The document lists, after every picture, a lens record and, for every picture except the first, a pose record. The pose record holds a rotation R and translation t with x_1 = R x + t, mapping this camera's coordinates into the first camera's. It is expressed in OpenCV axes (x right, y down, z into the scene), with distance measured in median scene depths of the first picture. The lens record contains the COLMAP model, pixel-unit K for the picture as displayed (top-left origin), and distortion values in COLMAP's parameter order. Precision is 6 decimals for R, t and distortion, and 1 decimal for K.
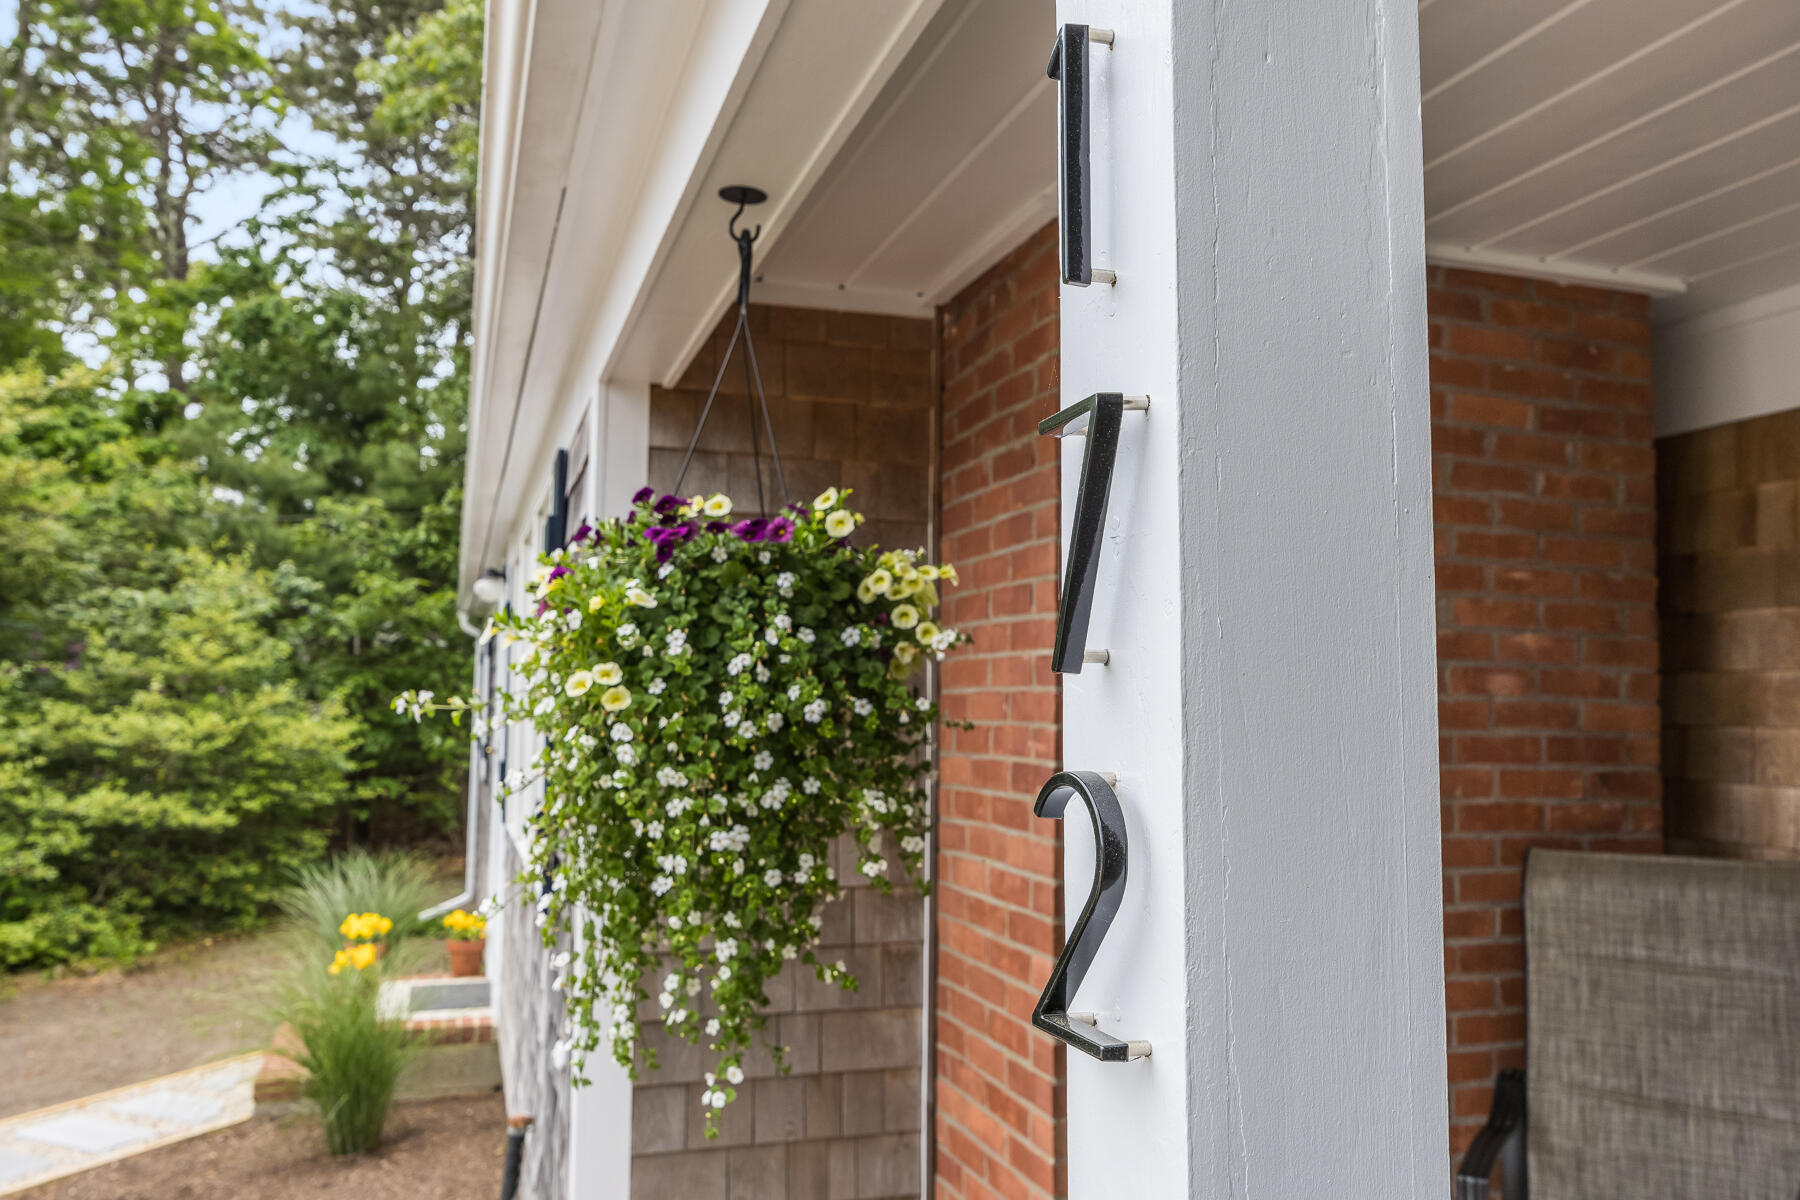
lens RADIAL K [[1423.7, 0, 901.1], [0, 1423.7, 597.9], [0, 0, 1]] dist [-0.001616, -0.000650]
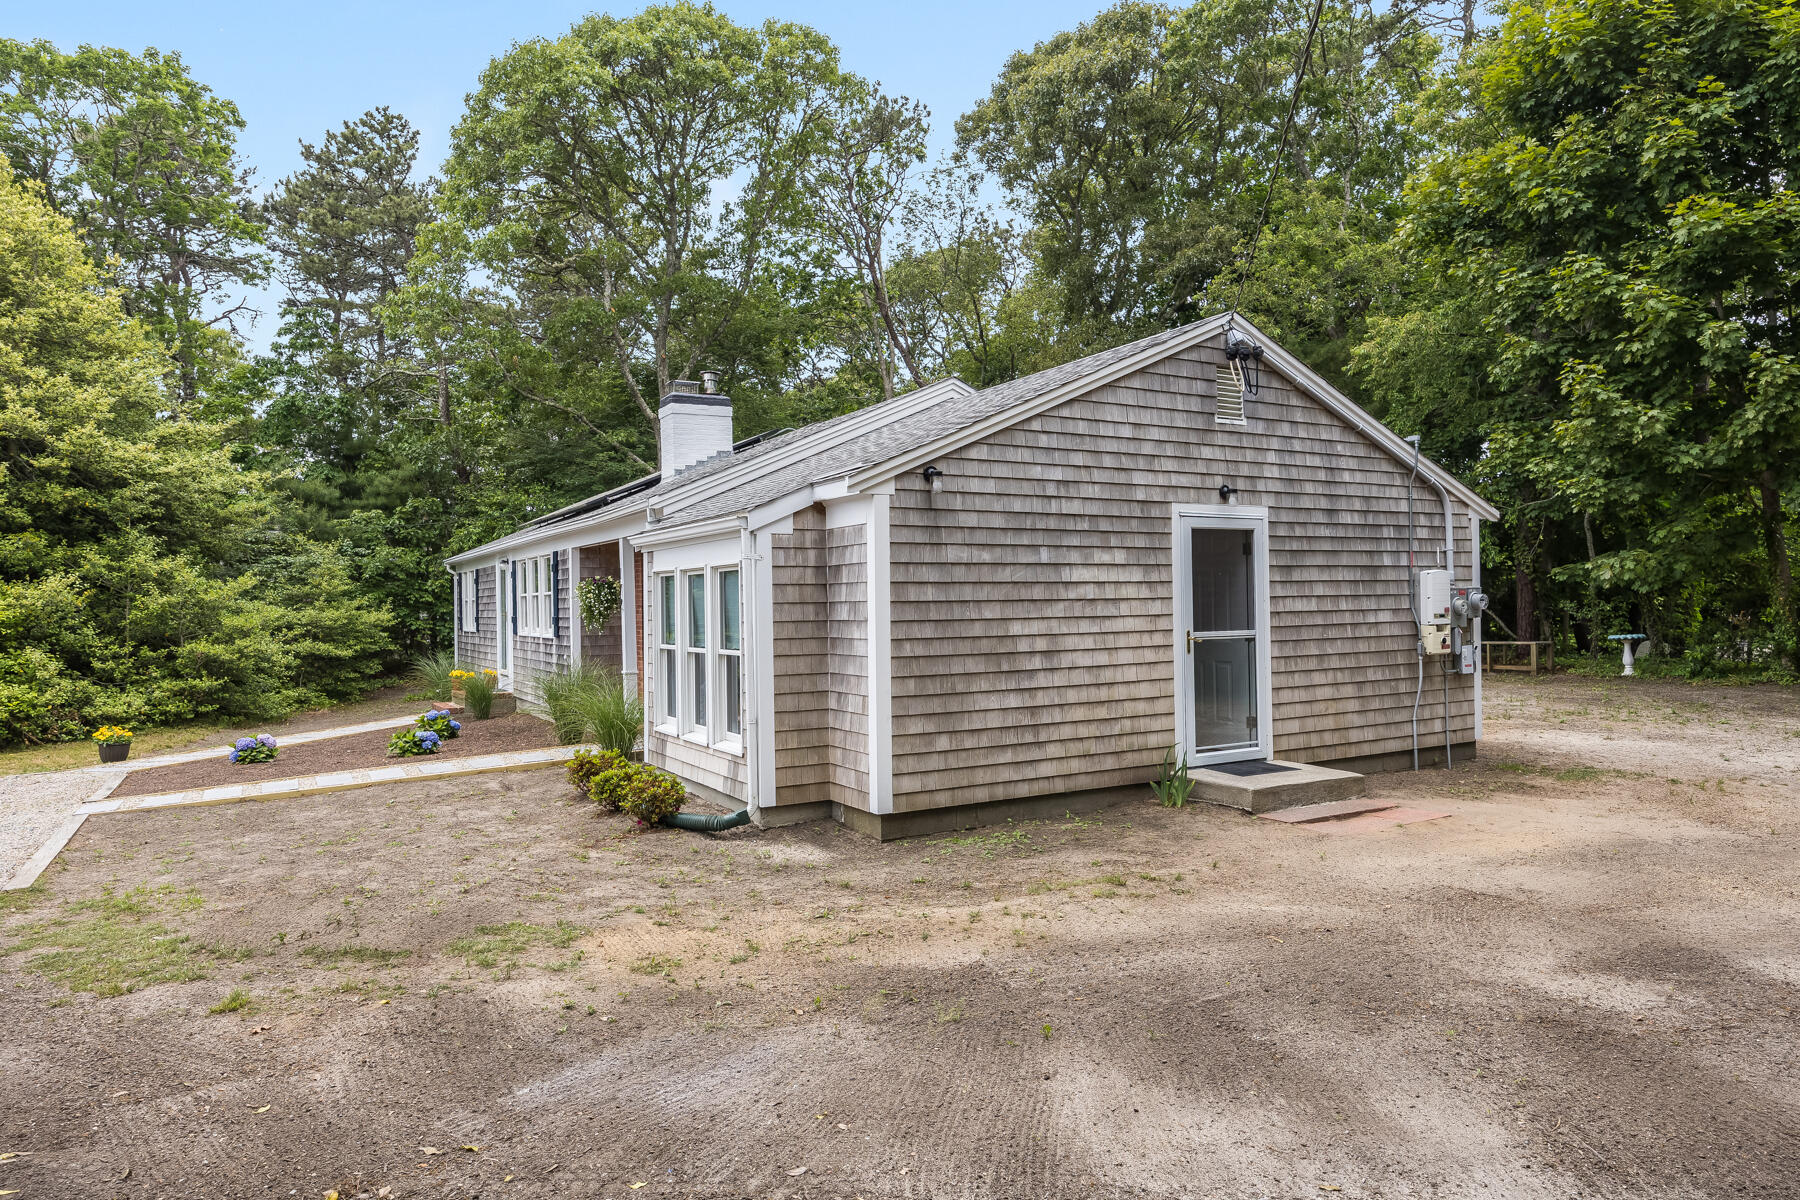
lens RADIAL K [[1130.3, 0, 898.1], [0, 1130.3, 607.9], [0, 0, 1]] dist [0.006080, 0.000798]
pose [[0.979507, -0.018353, 0.200572, 0.046766], [0.002554, 0.996891, 0.078746, -0.066179], [-0.201393, -0.076620, 0.976509, -1.010638]]
